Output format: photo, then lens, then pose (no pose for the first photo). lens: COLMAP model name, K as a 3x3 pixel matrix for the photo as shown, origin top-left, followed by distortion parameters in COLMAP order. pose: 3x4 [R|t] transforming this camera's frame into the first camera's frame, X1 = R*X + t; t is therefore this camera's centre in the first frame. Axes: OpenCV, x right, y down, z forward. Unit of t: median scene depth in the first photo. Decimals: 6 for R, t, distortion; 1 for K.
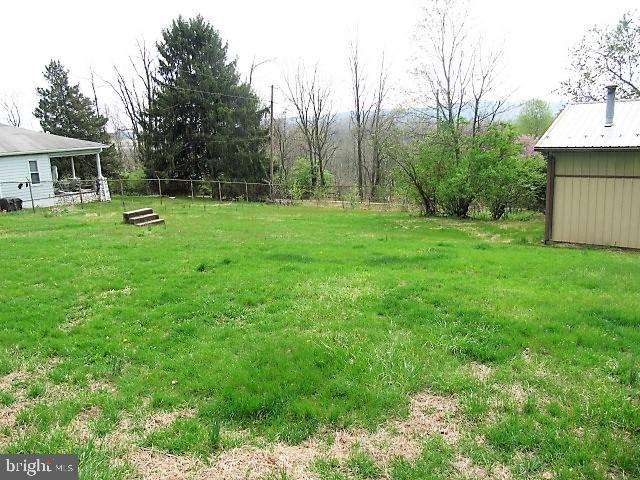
lens RADIAL K [[517.9, 0, 321.9], [0, 517.9, 242.2], [0, 0, 1]] dist [-0.057760, 0.030151]
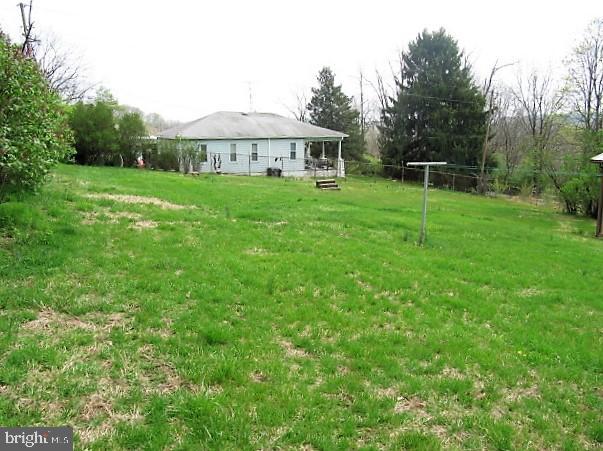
lens RADIAL K [[488.0, 0, 299.8], [0, 488.0, 224.8], [0, 0, 1]] dist [-0.057760, 0.030151]
pose [[0.854803, 0.143371, -0.498756, 0.081697], [-0.146836, 0.988626, 0.032532, 0.008684], [0.497747, 0.045427, 0.866132, -0.076851]]
